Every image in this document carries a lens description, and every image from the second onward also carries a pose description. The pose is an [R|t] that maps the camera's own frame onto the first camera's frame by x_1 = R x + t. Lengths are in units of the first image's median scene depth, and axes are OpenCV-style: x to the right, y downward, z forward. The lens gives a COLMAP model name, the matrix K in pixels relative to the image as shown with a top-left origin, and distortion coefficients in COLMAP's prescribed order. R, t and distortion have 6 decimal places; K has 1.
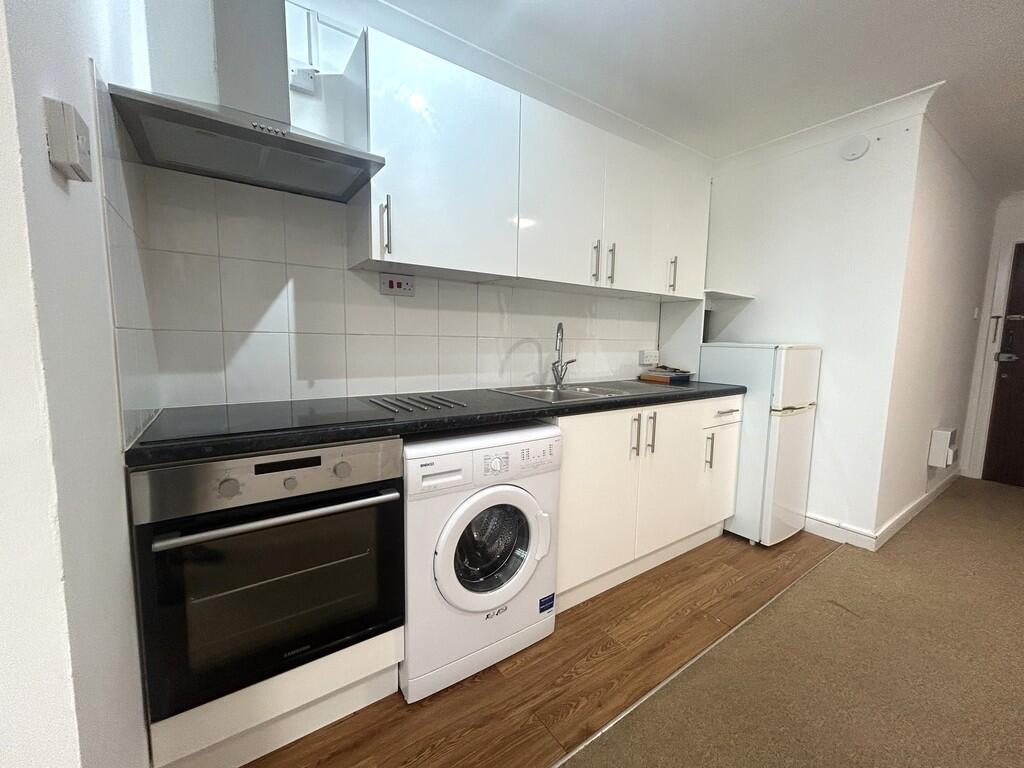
lens RADIAL K [[424.3, 0, 512.0], [0, 424.3, 384.0], [0, 0, 1]] dist [0.001537, 0.000209]
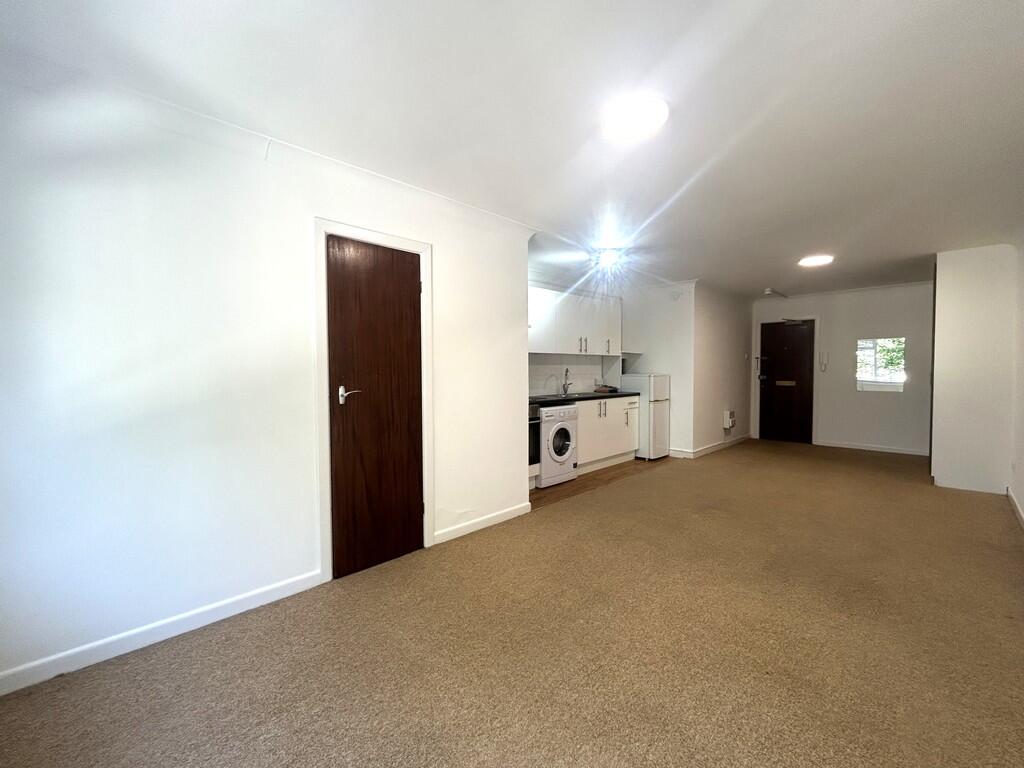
lens RADIAL K [[424.3, 0, 512.0], [0, 424.3, 384.0], [0, 0, 1]] dist [0.001537, 0.000209]
pose [[0.987349, -0.028981, 0.155888, -0.583998], [0.040640, 0.996567, -0.072125, 0.112449], [-0.153263, 0.077548, 0.985138, -1.375677]]
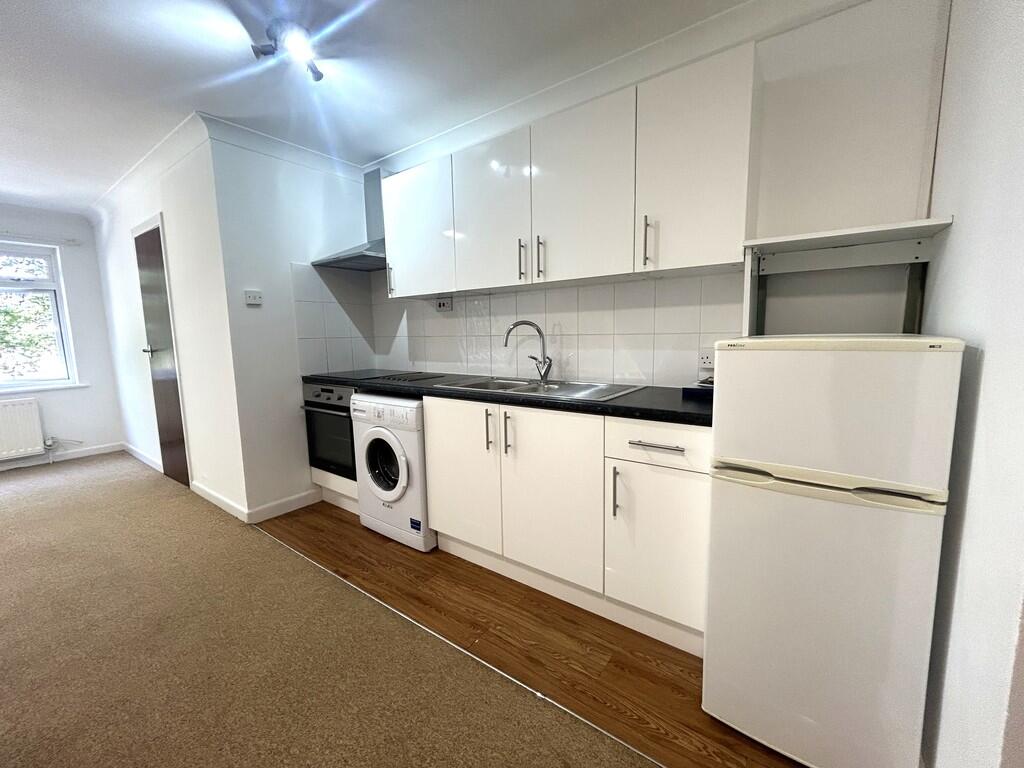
lens RADIAL K [[424.3, 0, 512.0], [0, 424.3, 384.0], [0, 0, 1]] dist [0.001537, 0.000209]
pose [[0.297007, 0.092506, -0.950384, 1.105633], [-0.075655, 0.994447, 0.073151, -0.060098], [0.951874, 0.050175, 0.302356, 0.635833]]
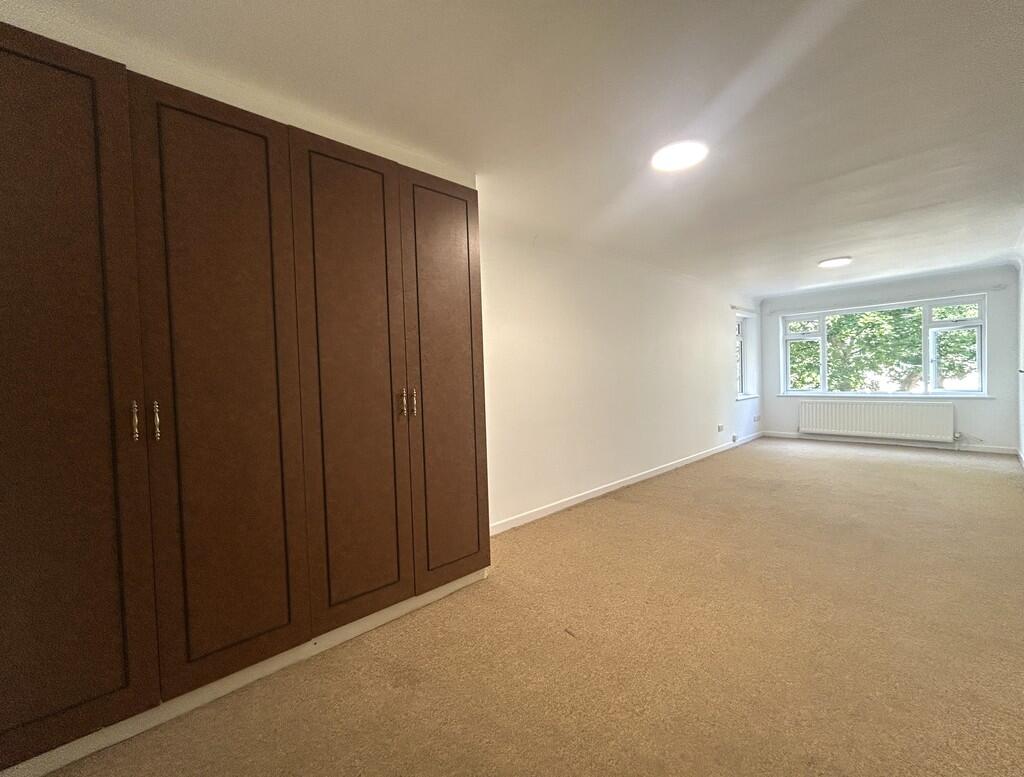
lens RADIAL K [[416.8, 0, 512.0], [0, 416.8, 388.5], [0, 0, 1]] dist [-0.012348, -0.000053]
pose [[-0.993238, 0.015376, -0.115076, 1.778716], [0.000087, 0.991290, 0.131699, -0.135767], [0.116099, 0.130799, -0.984588, 1.432290]]
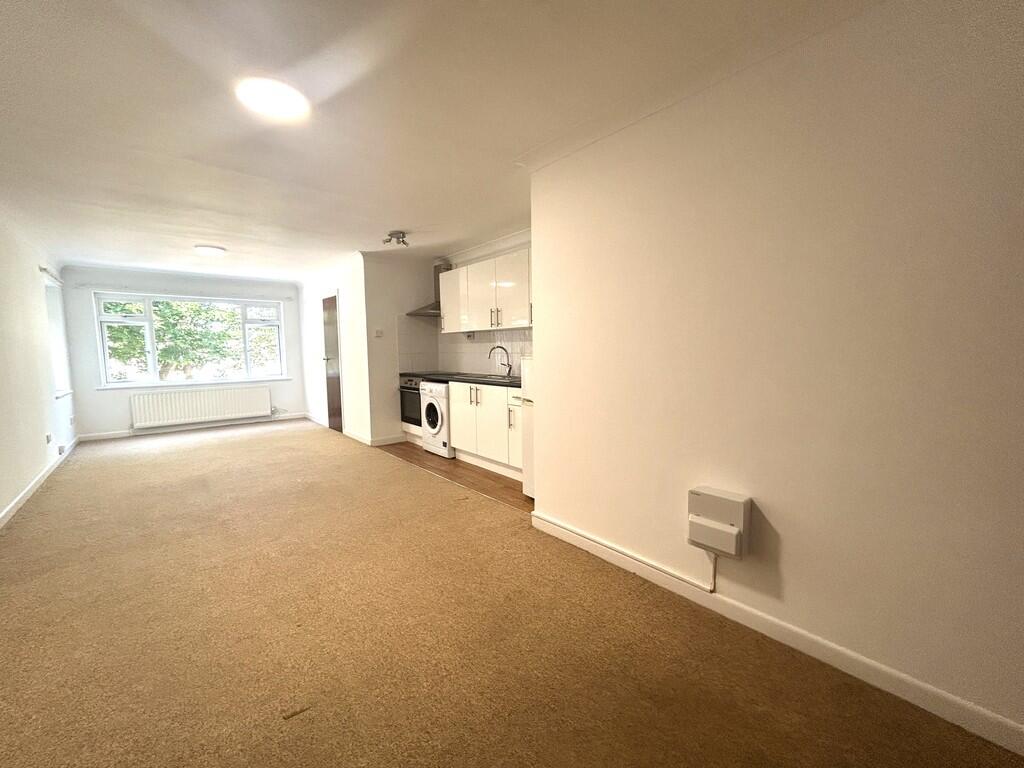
lens RADIAL K [[414.8, 0, 512.0], [0, 414.8, 384.0], [0, 0, 1]] dist [-0.000276, -0.000032]
pose [[0.074388, 0.063854, -0.995183, 2.187407], [-0.090900, 0.994228, 0.056998, -0.076293], [0.993078, 0.086222, 0.079763, 0.892271]]
